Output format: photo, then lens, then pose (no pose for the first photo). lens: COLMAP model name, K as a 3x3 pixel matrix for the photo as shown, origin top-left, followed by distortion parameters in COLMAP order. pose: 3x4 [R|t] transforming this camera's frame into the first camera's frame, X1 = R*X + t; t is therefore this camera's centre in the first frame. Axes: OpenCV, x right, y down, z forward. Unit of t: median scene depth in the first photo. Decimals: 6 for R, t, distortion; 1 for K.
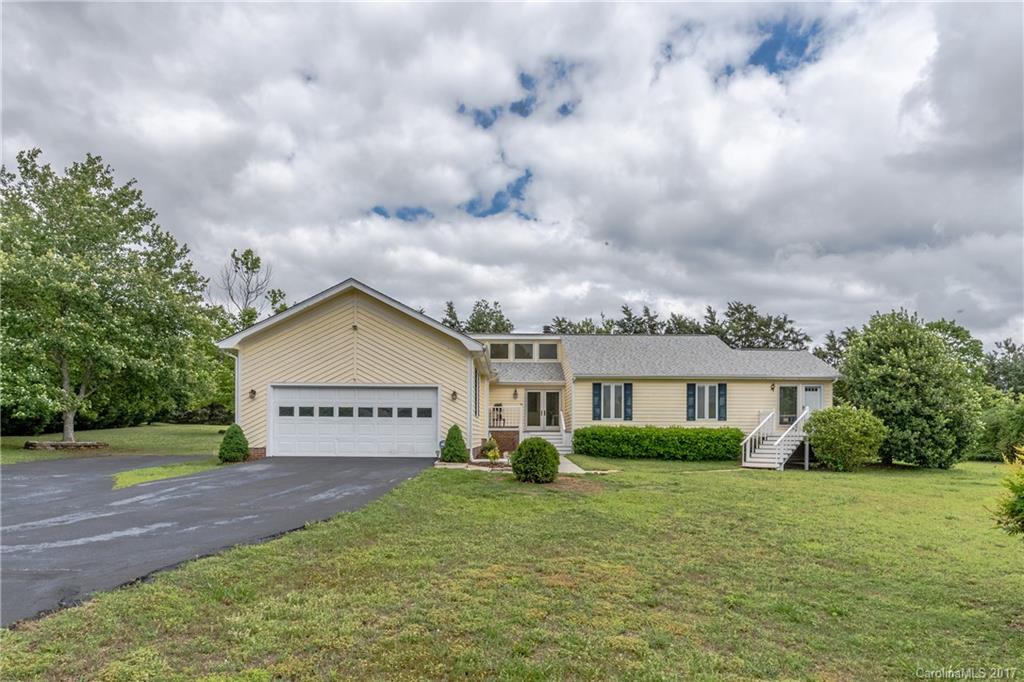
lens RADIAL K [[447.2, 0, 537.5], [0, 447.2, 433.8], [0, 0, 1]] dist [-0.003415, 0.000812]
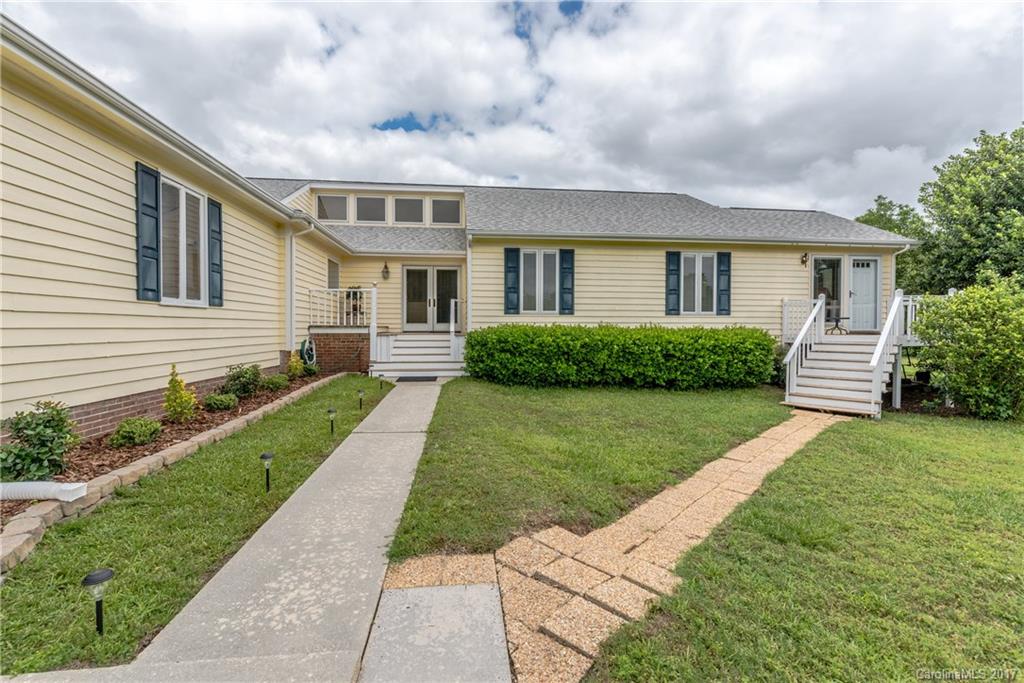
lens RADIAL K [[447.2, 0, 520.4], [0, 447.2, 333.5], [0, 0, 1]] dist [-0.003415, 0.000812]
pose [[0.993846, -0.003631, 0.110708, 0.081704], [0.002350, 0.999929, 0.011699, -0.012939], [-0.110743, -0.011367, 0.993784, 0.443924]]
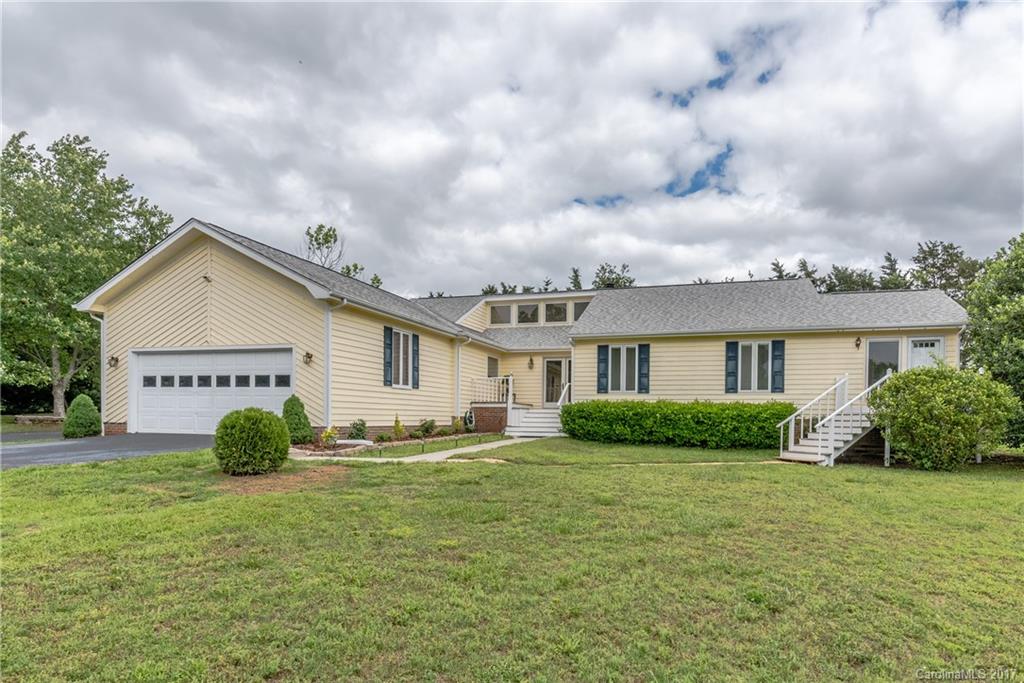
lens RADIAL K [[494.2, 0, 553.8], [0, 494.2, 415.4], [0, 0, 1]] dist [0.001547, -0.000055]
pose [[0.969068, 0.003907, -0.246763, 0.263660], [-0.004103, 0.999992, -0.000278, 0.008092], [0.246760, 0.001282, 0.969076, 0.156343]]
